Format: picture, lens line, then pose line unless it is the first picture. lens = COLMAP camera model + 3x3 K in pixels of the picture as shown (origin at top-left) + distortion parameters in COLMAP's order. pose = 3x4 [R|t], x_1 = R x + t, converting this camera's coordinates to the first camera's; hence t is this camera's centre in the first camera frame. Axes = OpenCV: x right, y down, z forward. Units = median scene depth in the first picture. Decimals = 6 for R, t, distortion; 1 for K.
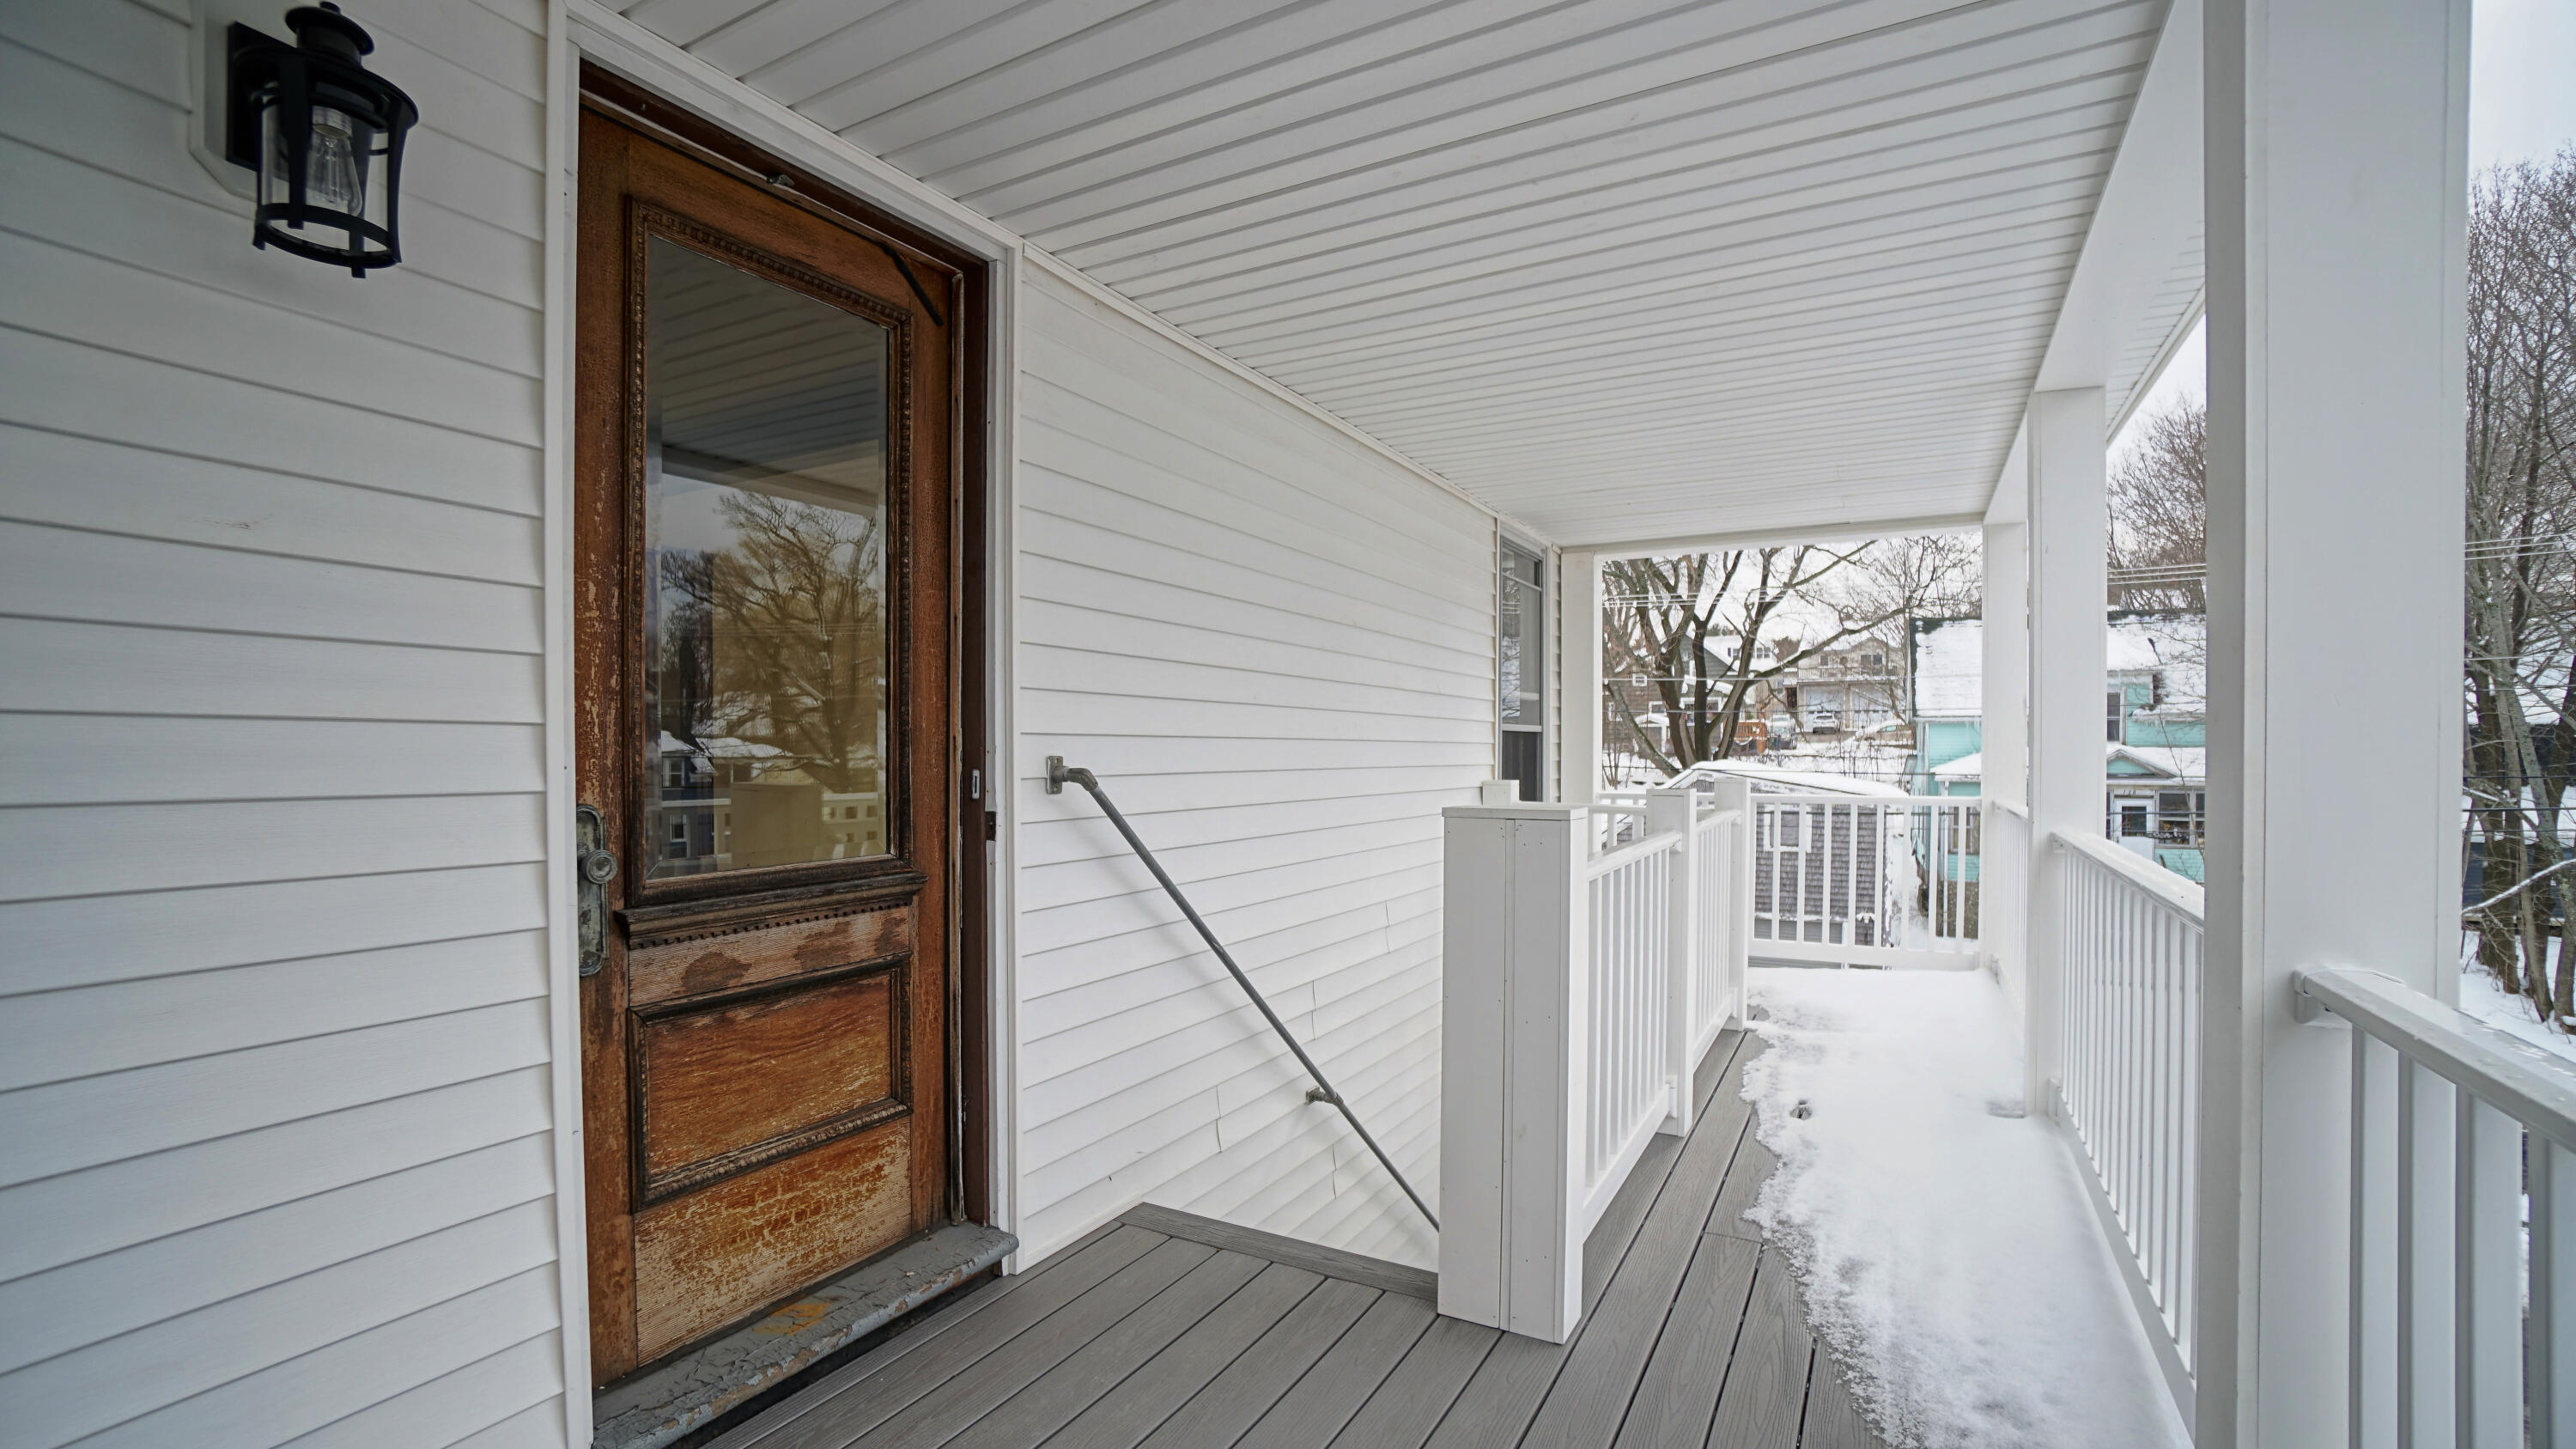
lens RADIAL K [[1122.4, 0, 1315.9], [0, 1122.4, 758.3], [0, 0, 1]] dist [-0.011381, 0.000227]
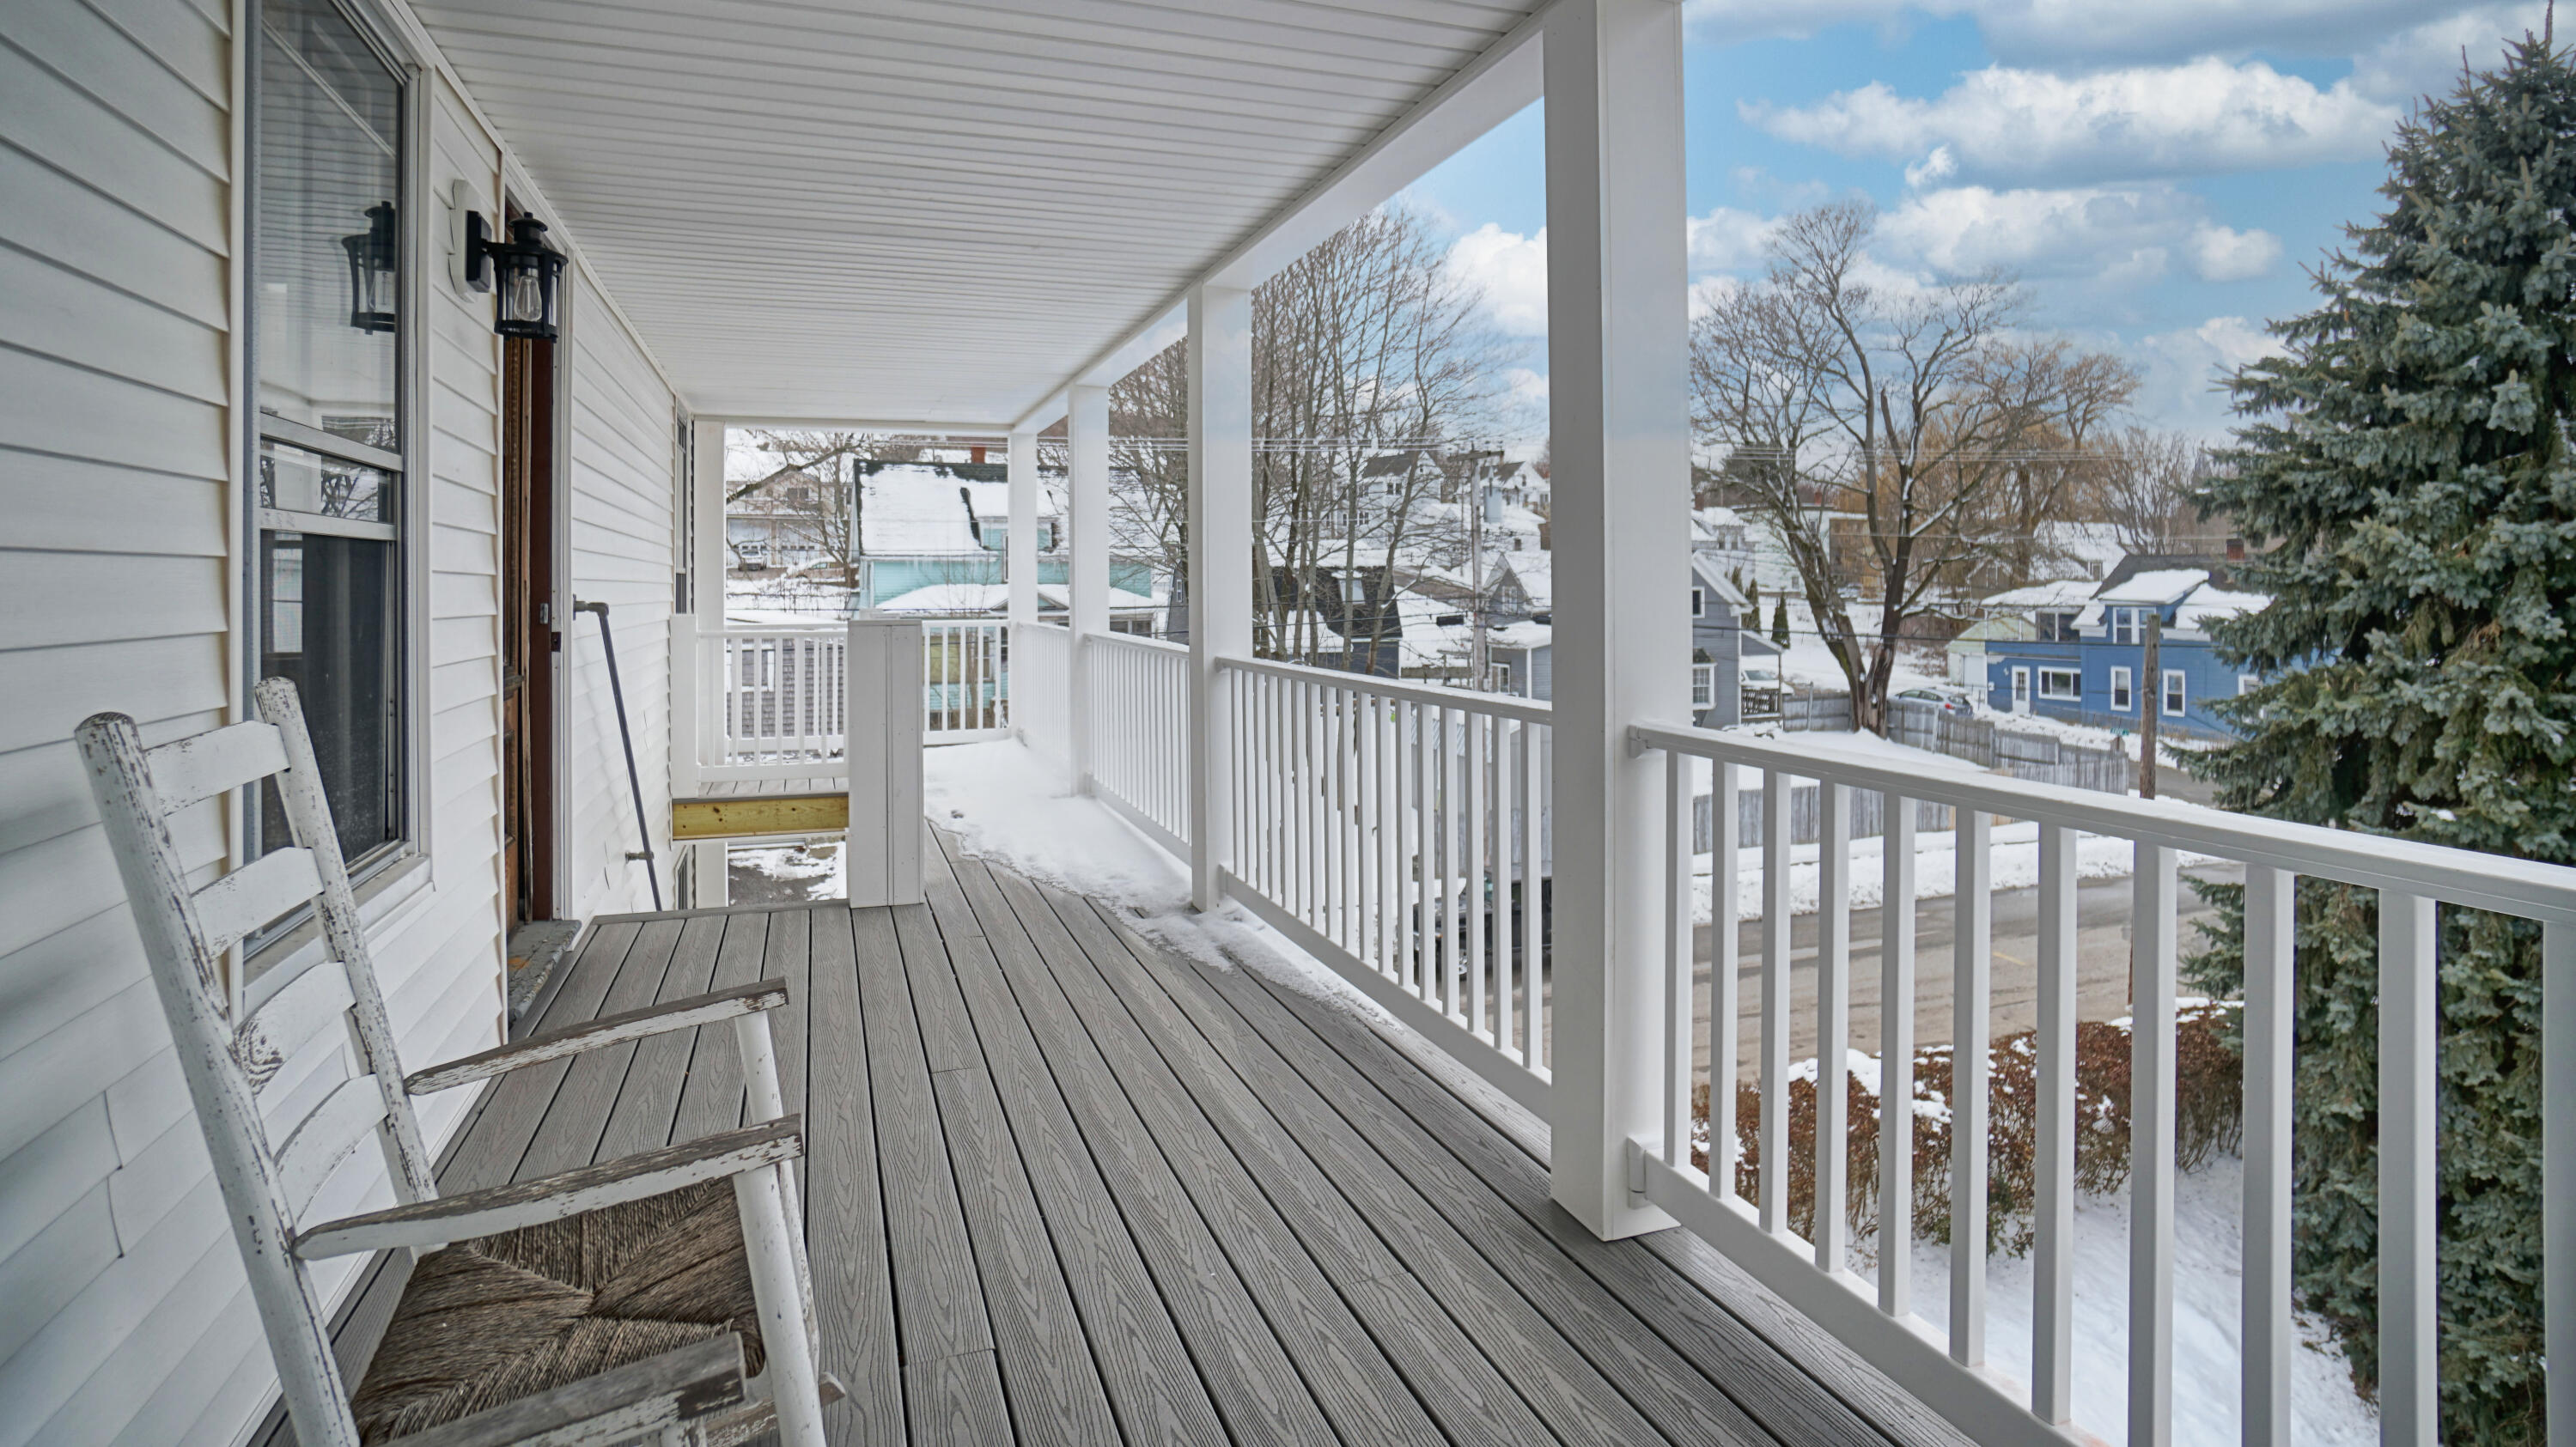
lens RADIAL K [[1308.9, 0, 1289.5], [0, 1308.9, 619.2], [0, 0, 1]] dist [0.022609, 0.007808]
pose [[0.663888, -0.023245, 0.747471, -1.181432], [0.010933, 0.999712, 0.021378, 0.005664], [-0.747752, -0.006020, 0.663950, -1.081431]]
